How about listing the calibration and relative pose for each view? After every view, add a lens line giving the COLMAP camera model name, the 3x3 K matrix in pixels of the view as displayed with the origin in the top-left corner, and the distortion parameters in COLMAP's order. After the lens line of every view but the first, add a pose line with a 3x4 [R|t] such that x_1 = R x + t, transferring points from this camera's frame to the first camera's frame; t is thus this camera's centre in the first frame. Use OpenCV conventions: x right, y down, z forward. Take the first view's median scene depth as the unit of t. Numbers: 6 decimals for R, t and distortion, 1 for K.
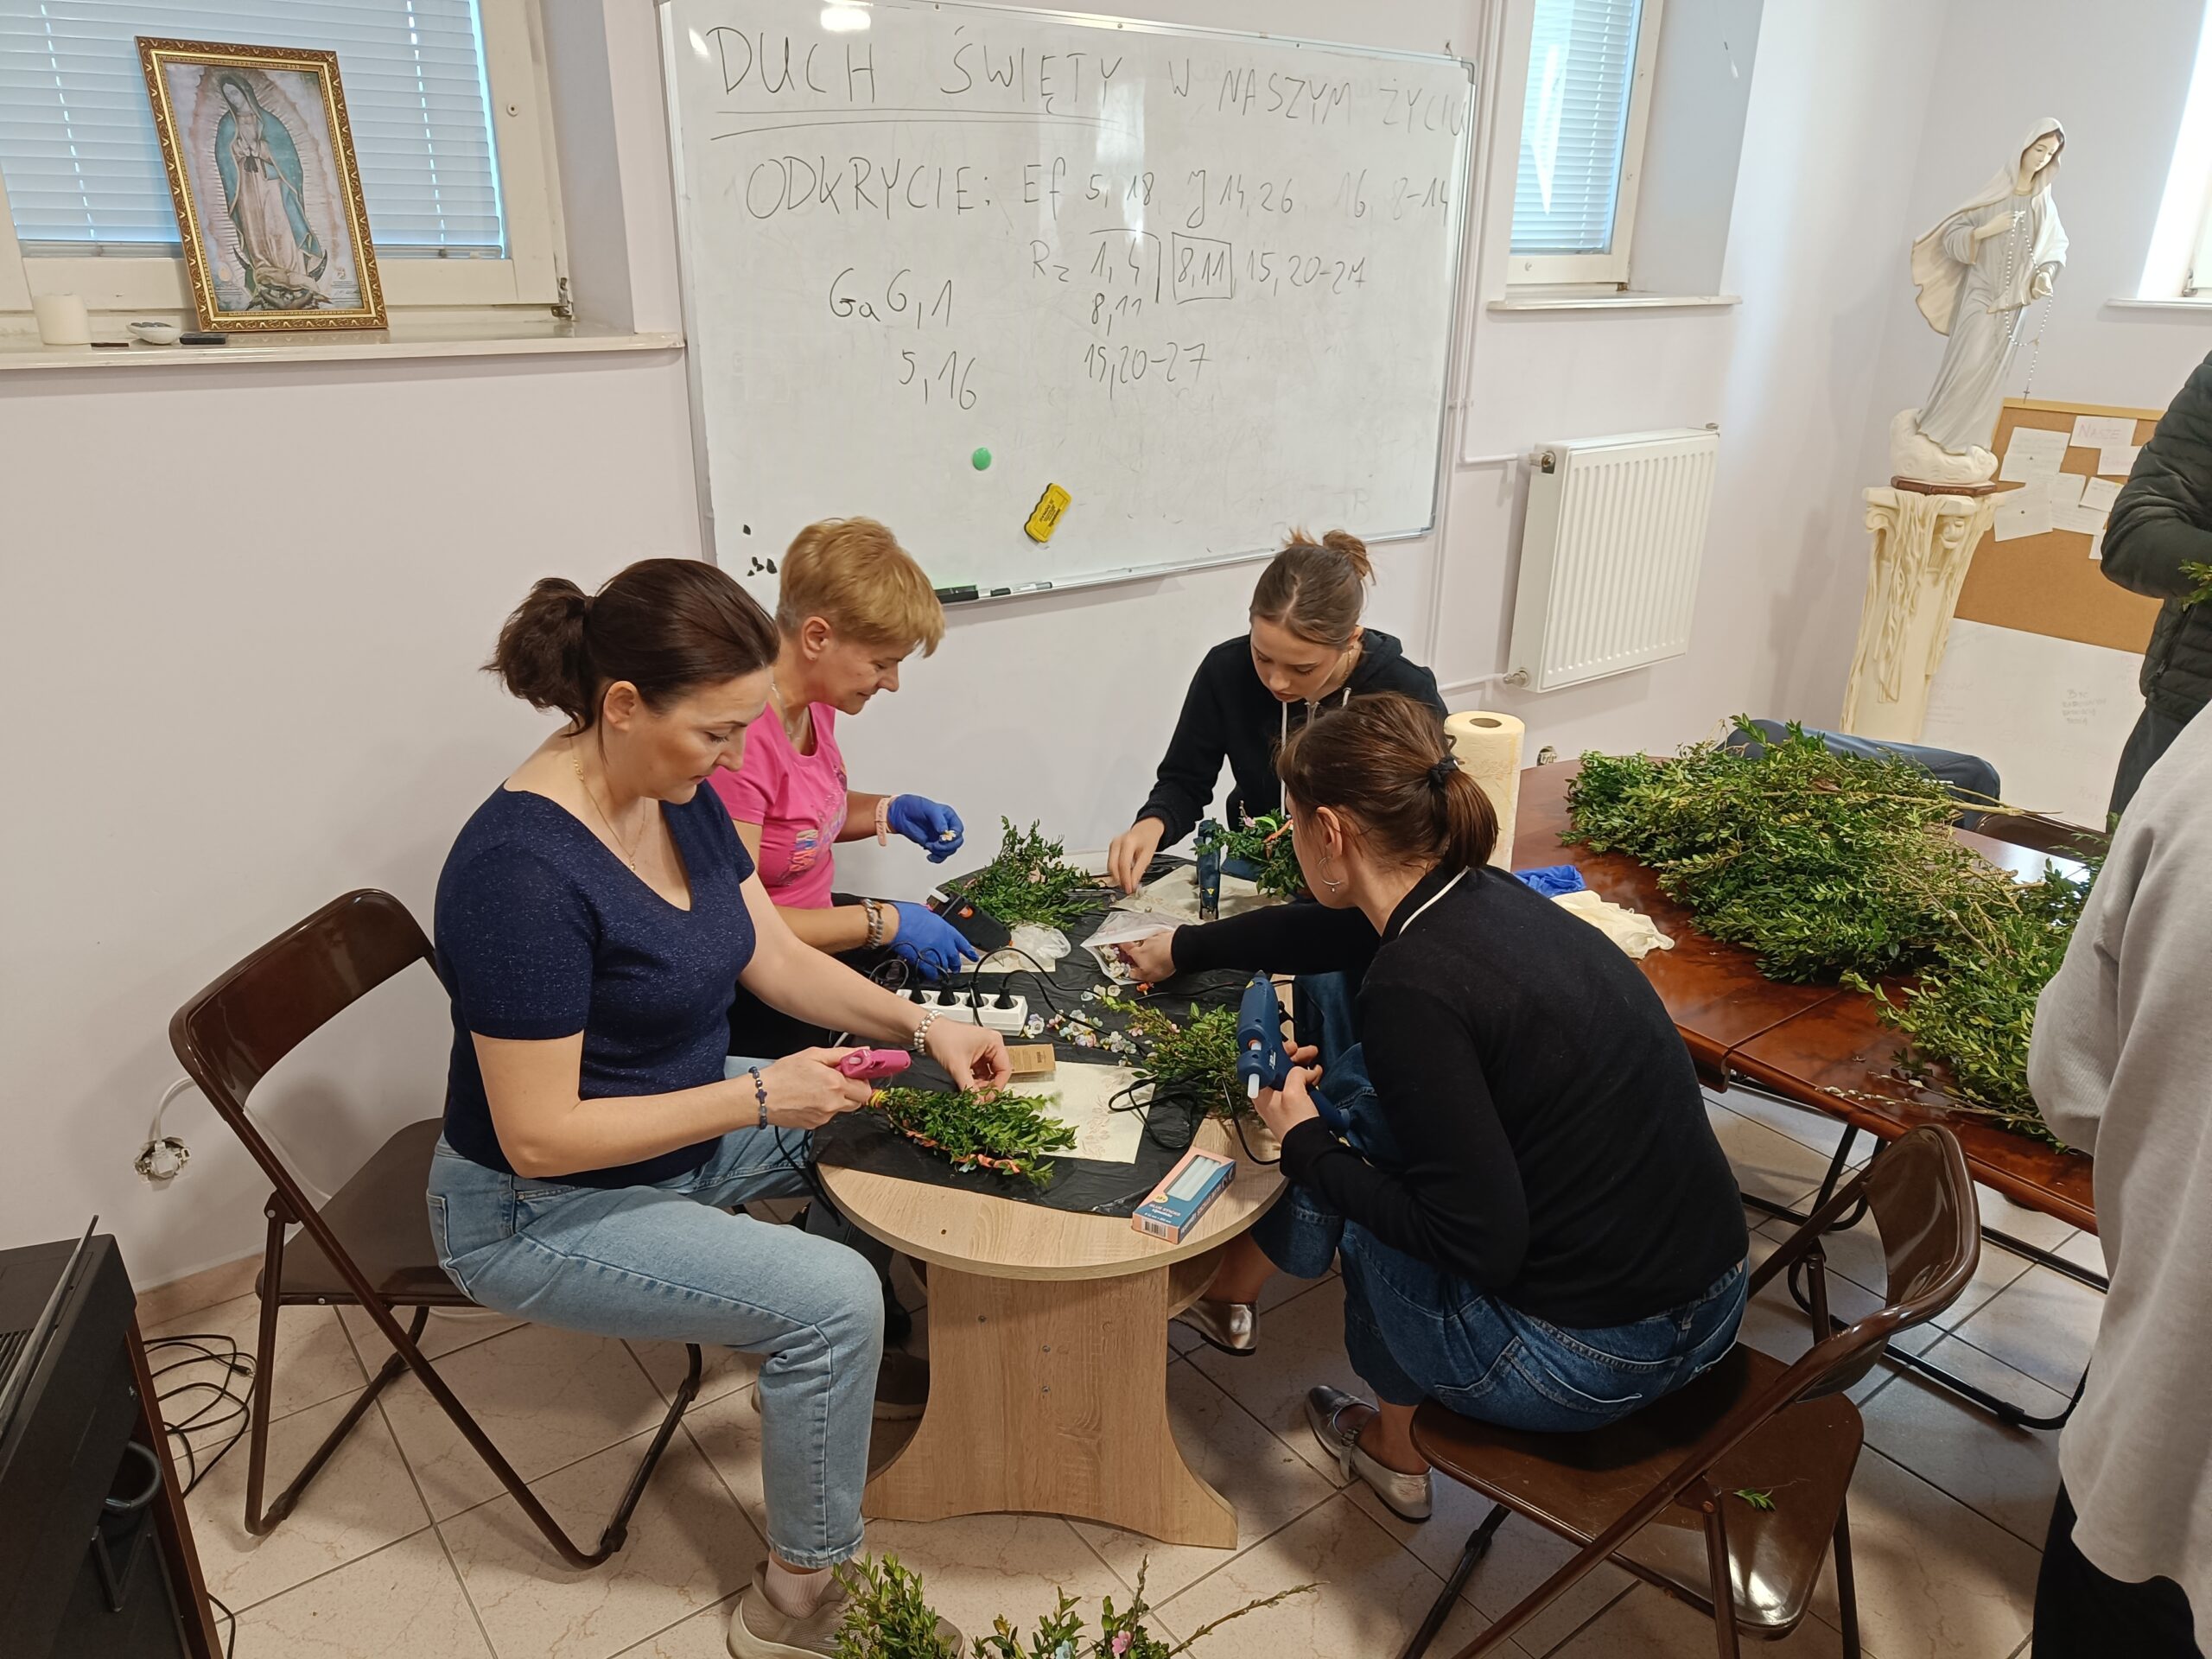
lens RADIAL K [[1574.0, 0, 1109.9], [0, 1574.0, 826.7], [0, 0, 1]] dist [0.011293, 0.007209]
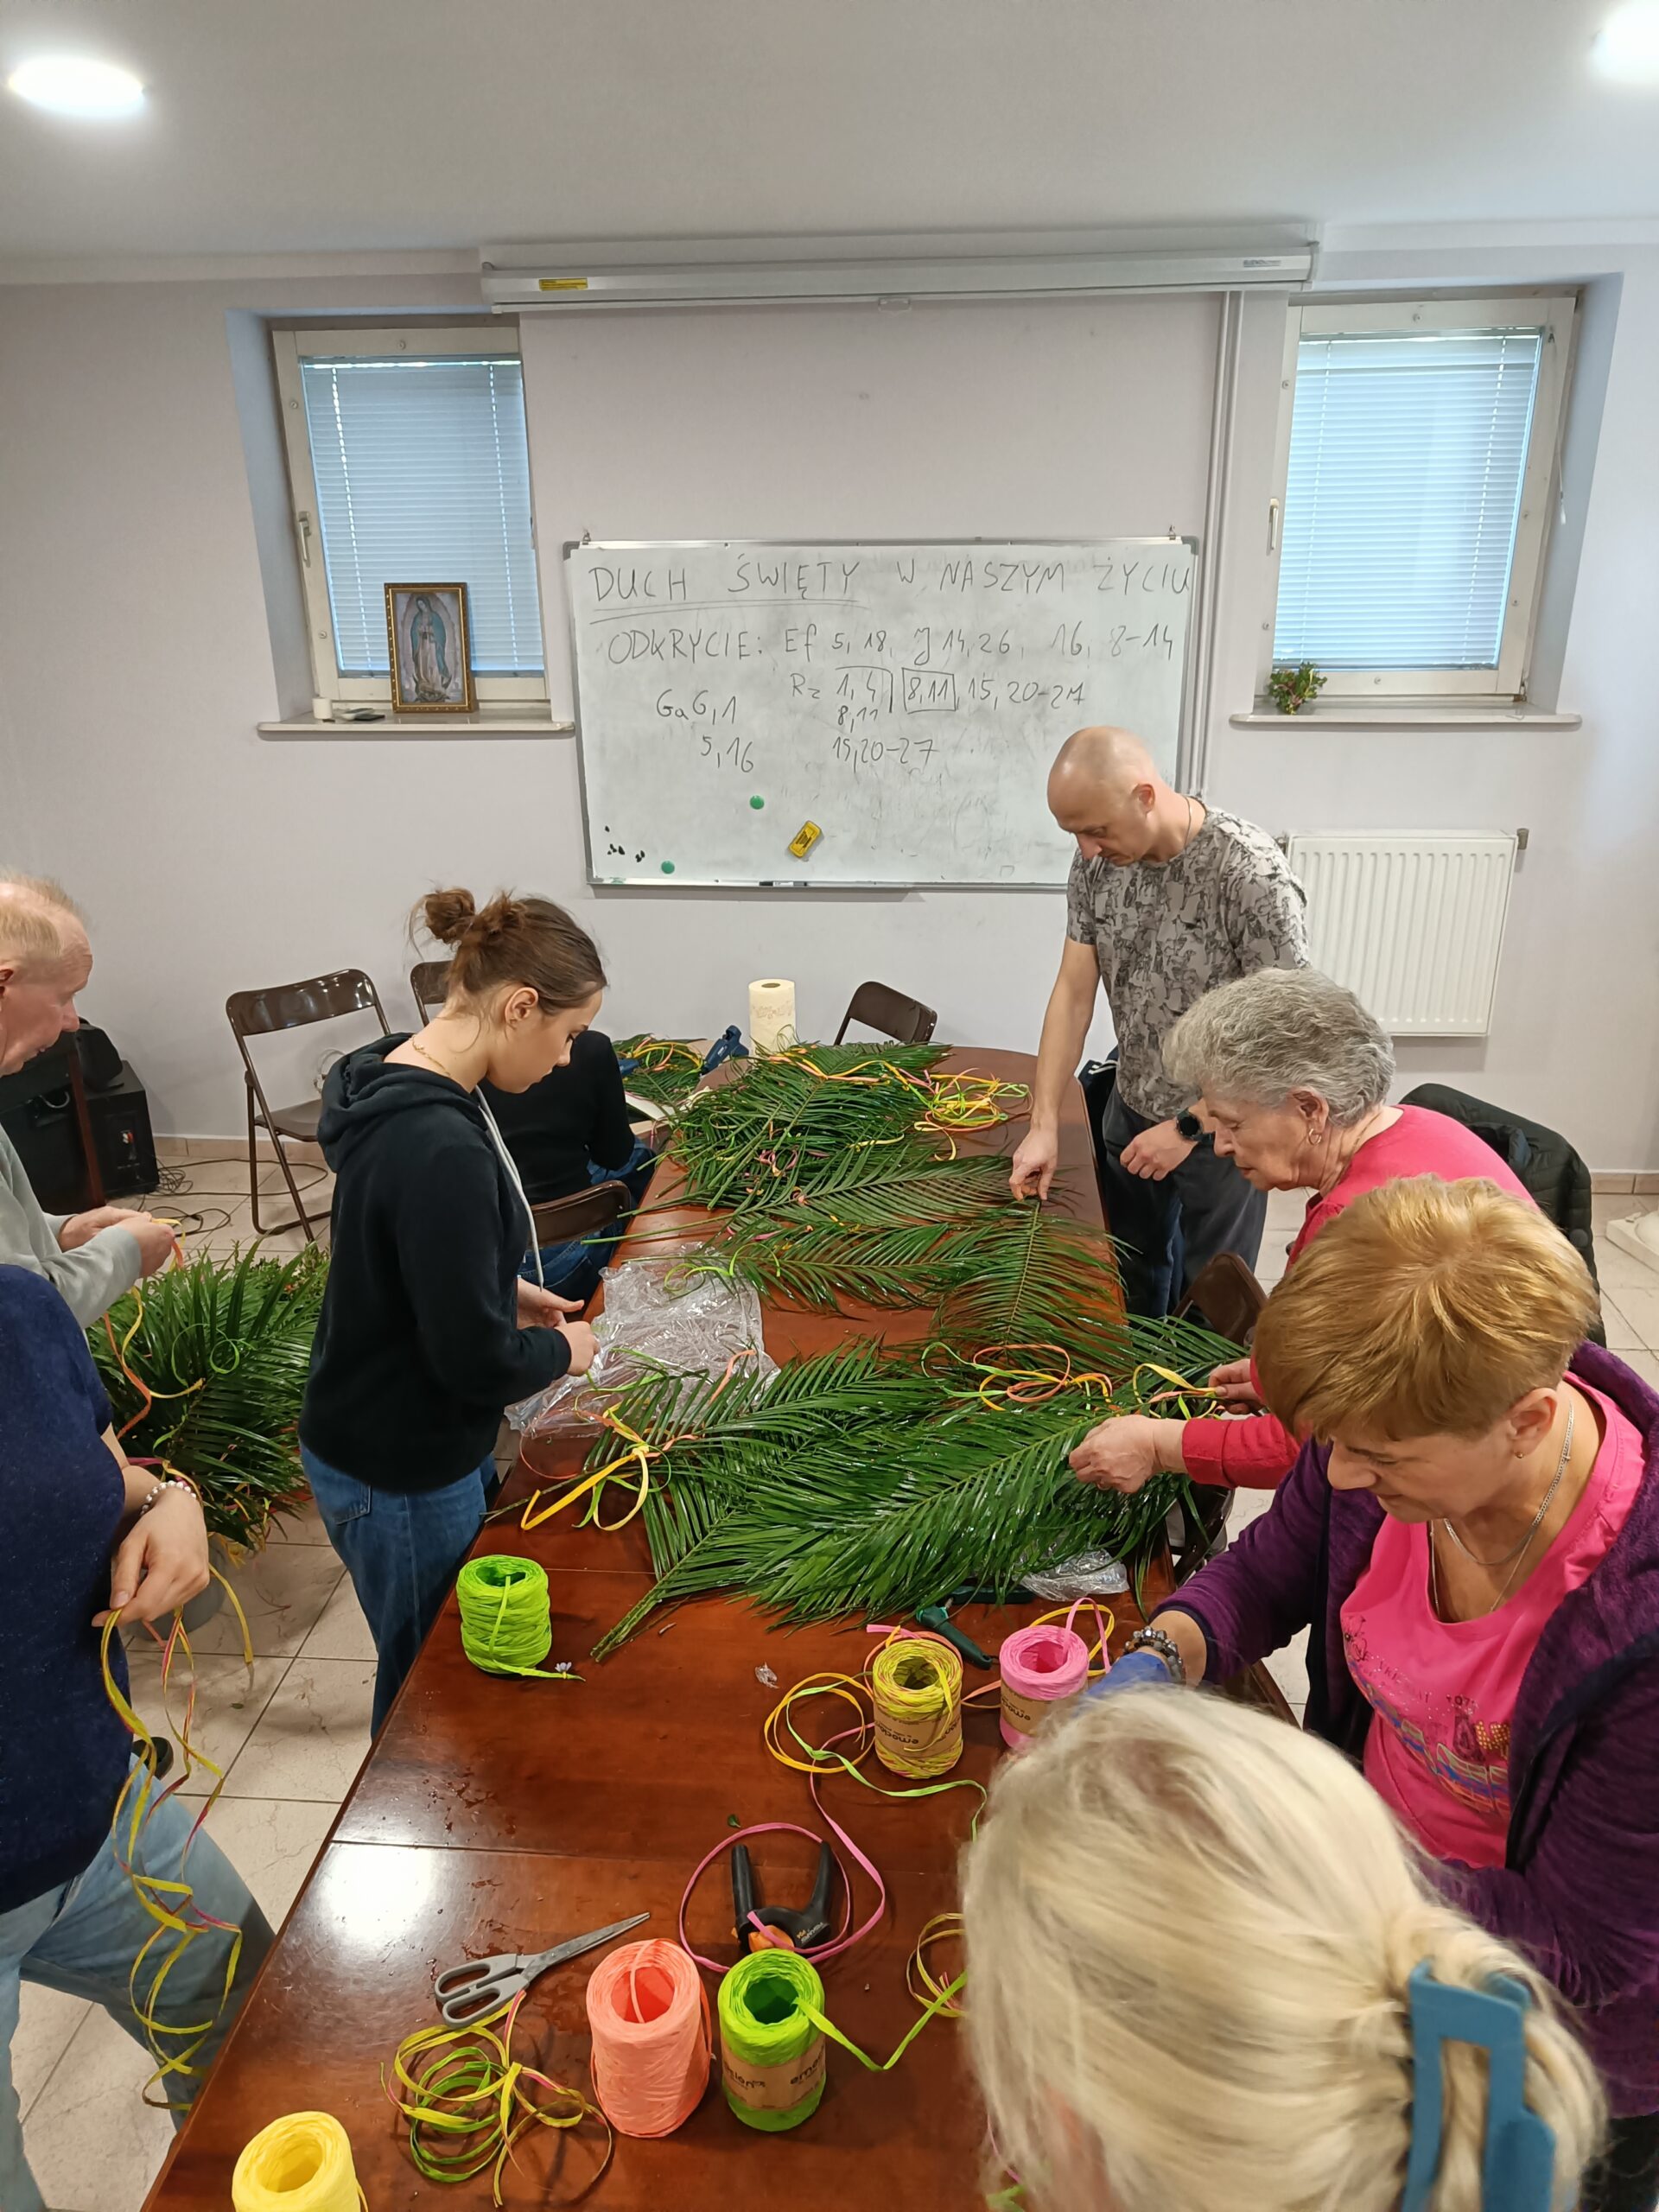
lens RADIAL K [[1574.0, 0, 829.5], [0, 1574.0, 1106.0], [0, 0, 1]] dist [0.011293, 0.007209]
pose [[0.741690, 0.214995, -0.635353, 1.170316], [-0.220319, 0.972769, 0.071979, -0.063534], [0.633526, 0.086594, 0.768860, -0.206055]]
